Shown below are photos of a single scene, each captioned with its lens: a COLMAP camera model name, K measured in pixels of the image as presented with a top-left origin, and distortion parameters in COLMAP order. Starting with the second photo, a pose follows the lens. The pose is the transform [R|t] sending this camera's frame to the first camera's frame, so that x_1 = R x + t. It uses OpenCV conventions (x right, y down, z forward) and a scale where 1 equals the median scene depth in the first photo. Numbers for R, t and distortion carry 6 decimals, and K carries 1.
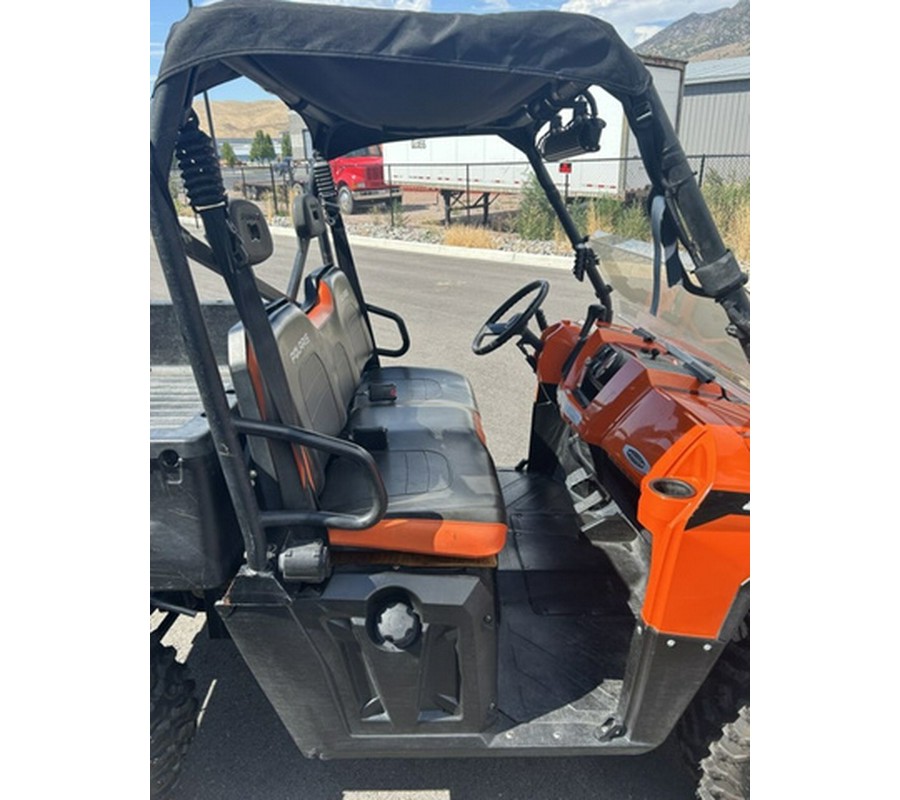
lens RADIAL K [[599.2, 0, 451.1], [0, 599.2, 389.4], [0, 0, 1]] dist [0.009611, 0.005038]
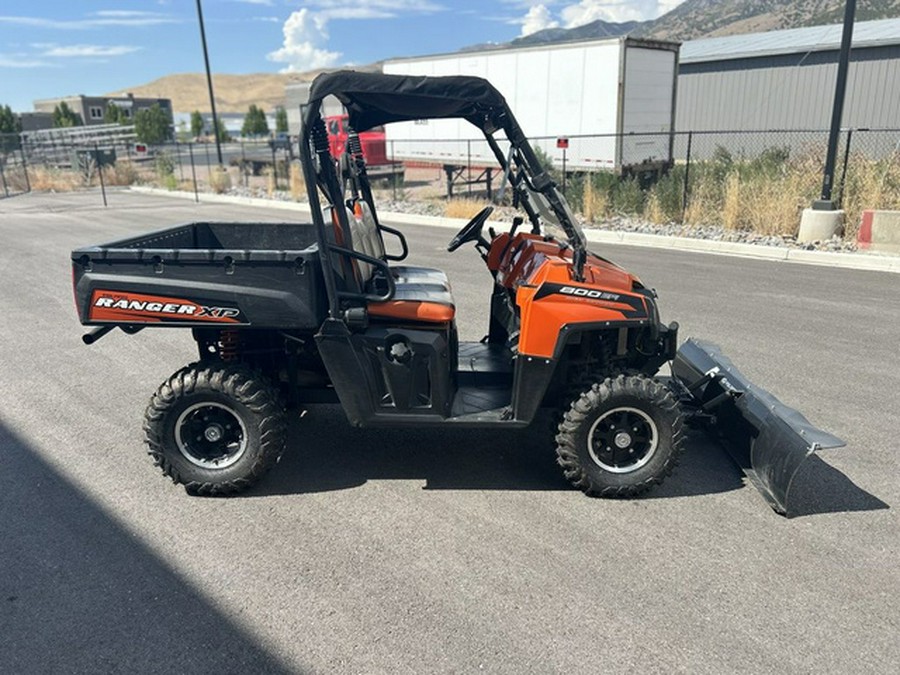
lens RADIAL K [[668.0, 0, 452.4], [0, 668.0, 336.4], [0, 0, 1]] dist [0.047492, -0.053399]
pose [[0.999962, 0.004835, -0.007292, 0.009857], [-0.005372, 0.997134, -0.075459, 0.046072], [0.006906, 0.075495, 0.997122, -0.117021]]
